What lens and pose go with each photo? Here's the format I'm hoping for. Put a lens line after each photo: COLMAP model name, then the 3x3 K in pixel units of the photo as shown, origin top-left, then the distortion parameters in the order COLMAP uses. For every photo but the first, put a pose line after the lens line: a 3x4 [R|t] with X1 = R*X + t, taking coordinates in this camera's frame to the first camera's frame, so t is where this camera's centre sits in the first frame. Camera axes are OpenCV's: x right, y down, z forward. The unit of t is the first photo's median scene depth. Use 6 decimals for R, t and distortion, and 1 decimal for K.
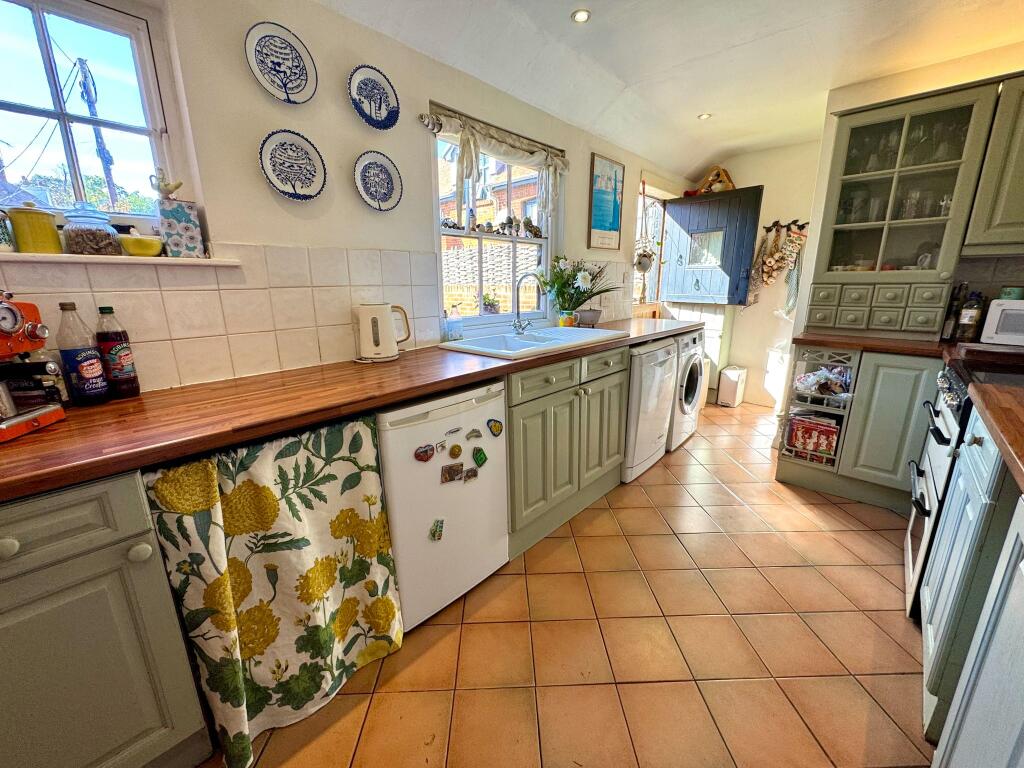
lens RADIAL K [[405.9, 0, 517.2], [0, 405.9, 381.9], [0, 0, 1]] dist [-0.005956, 0.000359]
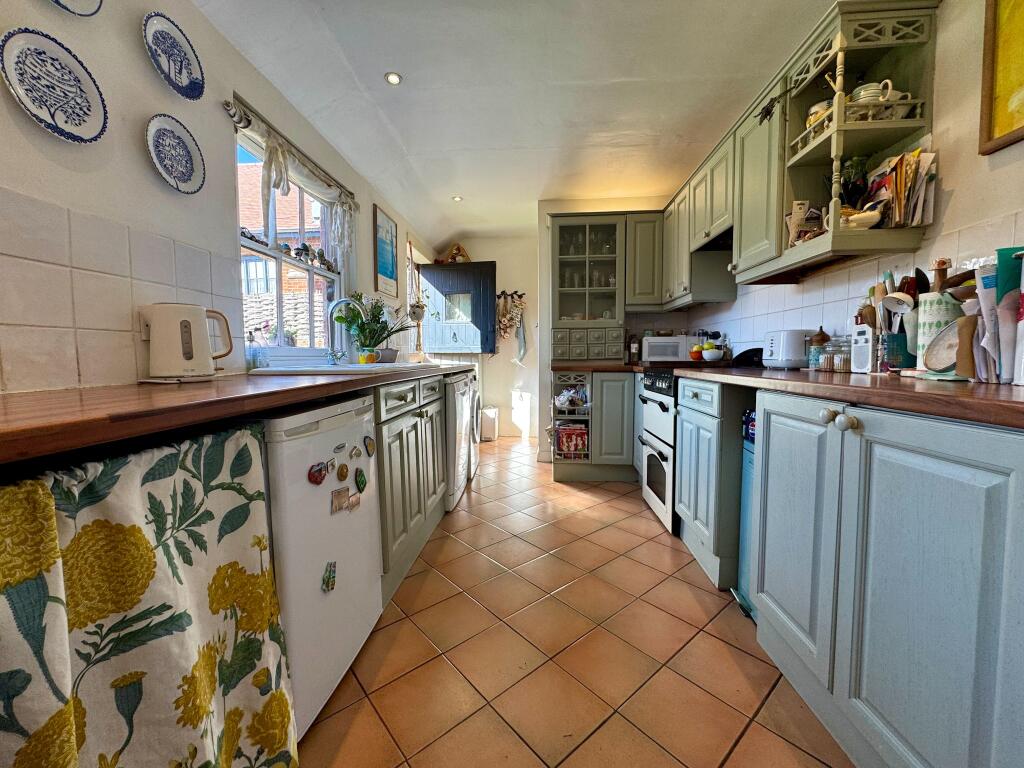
lens RADIAL K [[405.9, 0, 508.8], [0, 405.9, 384.6], [0, 0, 1]] dist [-0.005956, 0.000359]
pose [[0.781089, -0.040737, 0.623089, -0.323920], [0.152441, 0.980116, -0.127017, 0.124834], [-0.605526, 0.194197, 0.771768, 0.094749]]
